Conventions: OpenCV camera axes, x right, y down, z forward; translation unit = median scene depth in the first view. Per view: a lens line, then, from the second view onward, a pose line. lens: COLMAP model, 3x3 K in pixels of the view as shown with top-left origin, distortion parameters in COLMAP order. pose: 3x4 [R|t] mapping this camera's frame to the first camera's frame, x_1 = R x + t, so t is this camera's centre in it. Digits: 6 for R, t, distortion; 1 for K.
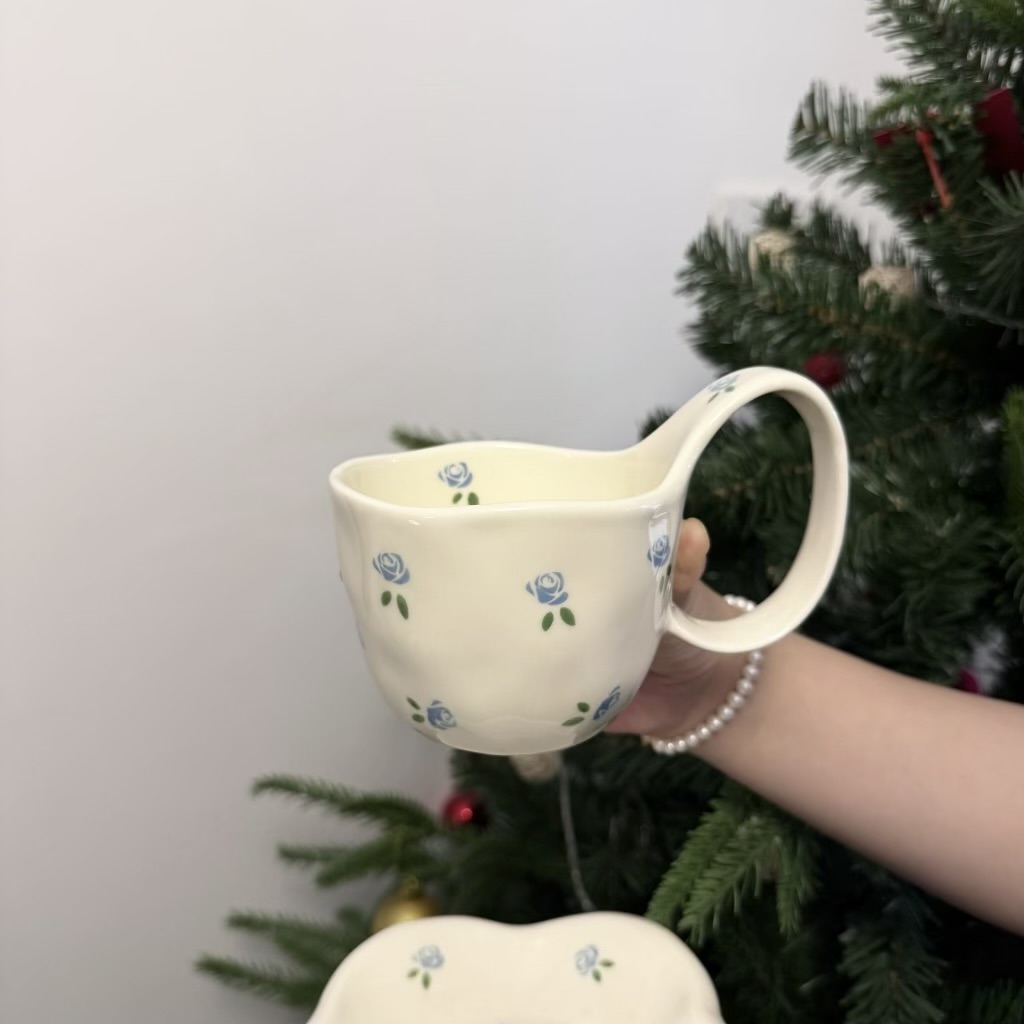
lens RADIAL K [[978.9, 0, 501.3], [0, 978.9, 504.7], [0, 0, 1]] dist [-0.029488, 0.000000]
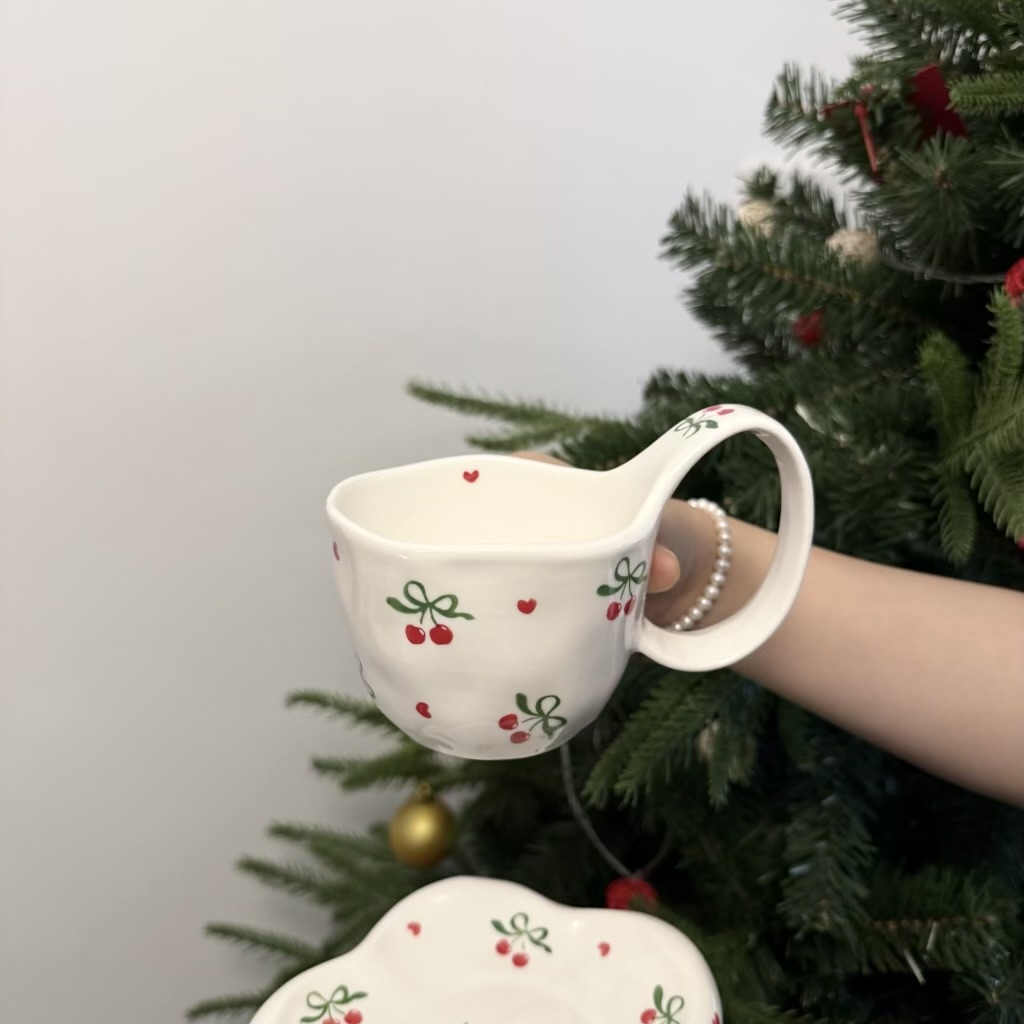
lens RADIAL K [[978.9, 0, 514.7], [0, 978.9, 501.7], [0, 0, 1]] dist [-0.029488, 0.000000]
pose [[0.997847, 0.005304, -0.065374, 0.089217], [-0.004649, 0.999938, 0.010164, 0.049992], [0.065424, -0.009838, 0.997809, -0.118988]]
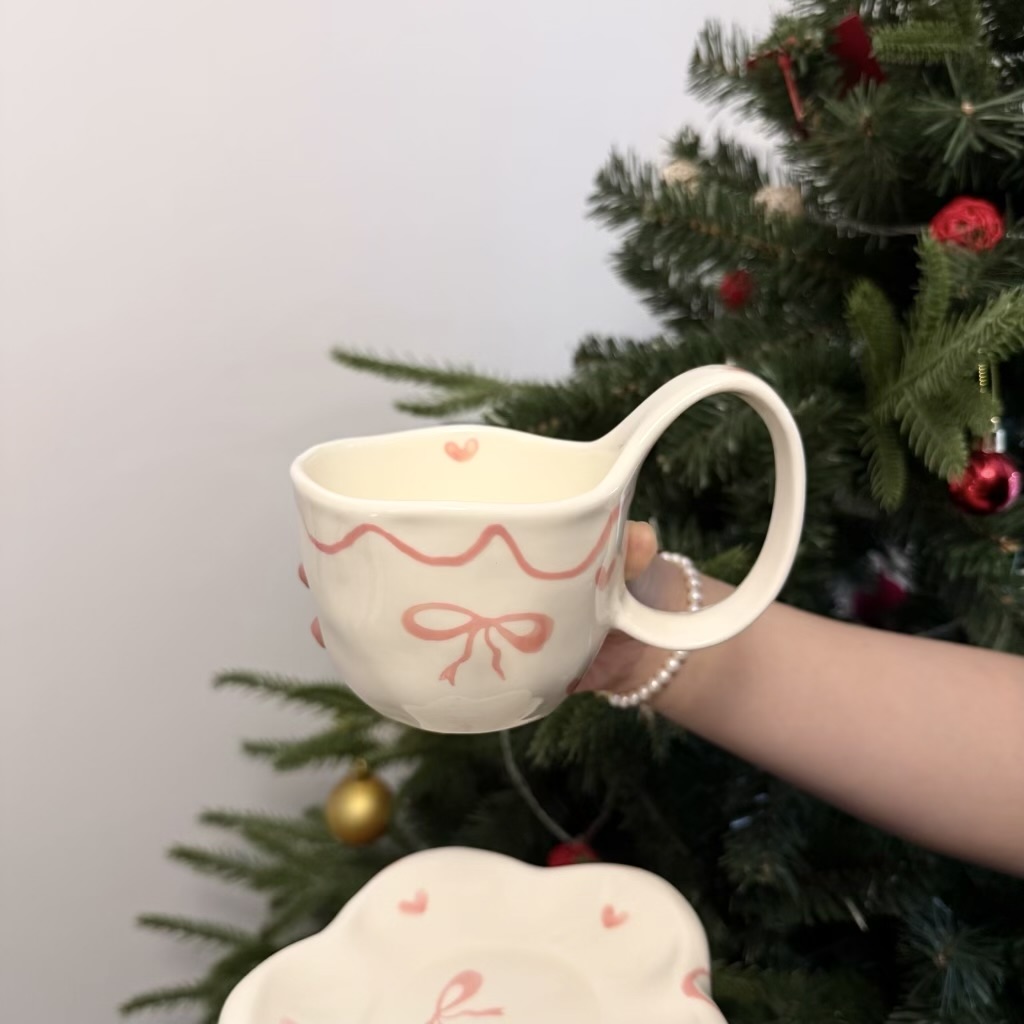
lens RADIAL K [[978.9, 0, 511.8], [0, 978.9, 504.7], [0, 0, 1]] dist [-0.029488, 0.000000]
pose [[0.999790, -0.019665, 0.005697, 0.083886], [0.019519, 0.999508, 0.024536, 0.077154], [-0.006177, -0.024419, 0.999683, -0.100872]]
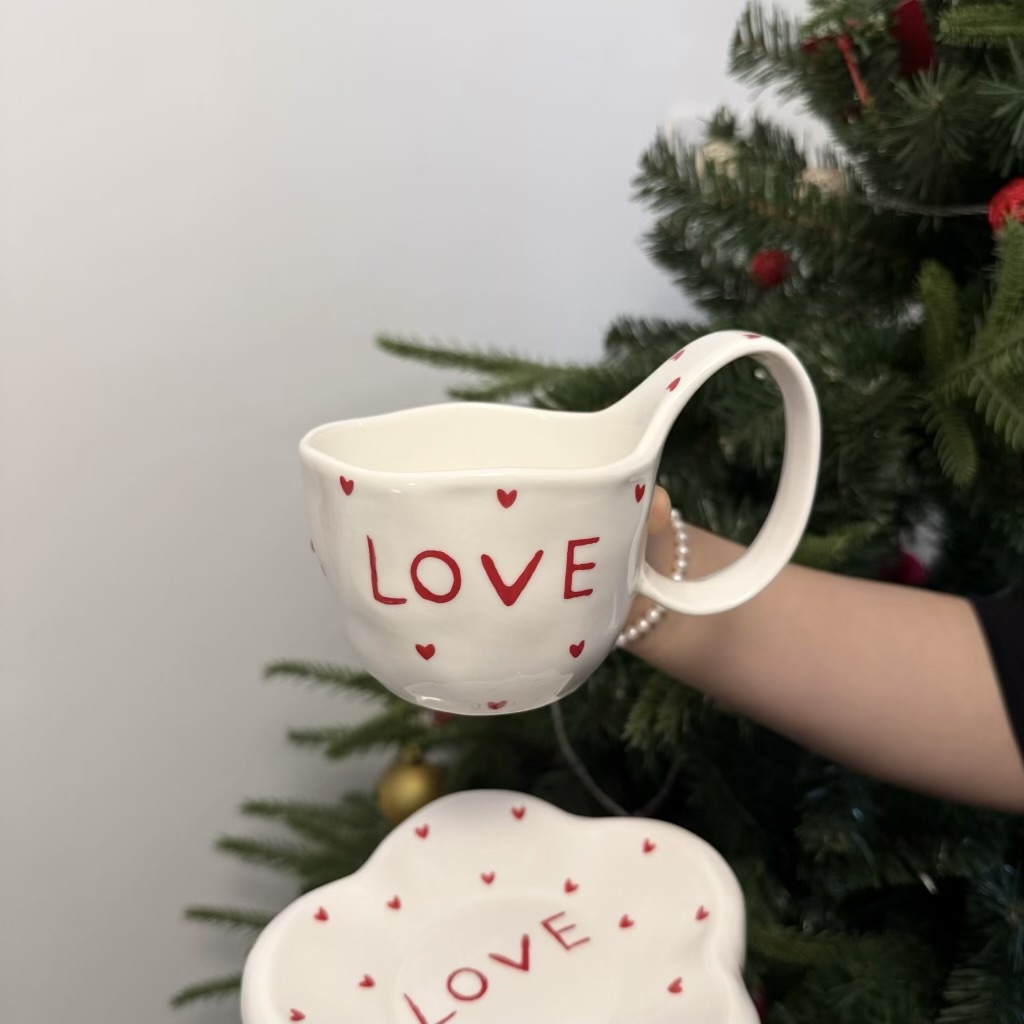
lens RADIAL K [[978.9, 0, 508.6], [0, 978.9, 505.9], [0, 0, 1]] dist [-0.029488, 0.000000]
pose [[0.998000, -0.045258, 0.044126, -0.022875], [0.043063, 0.997846, 0.049487, 0.066592], [-0.046271, -0.047488, 0.997800, -0.104379]]
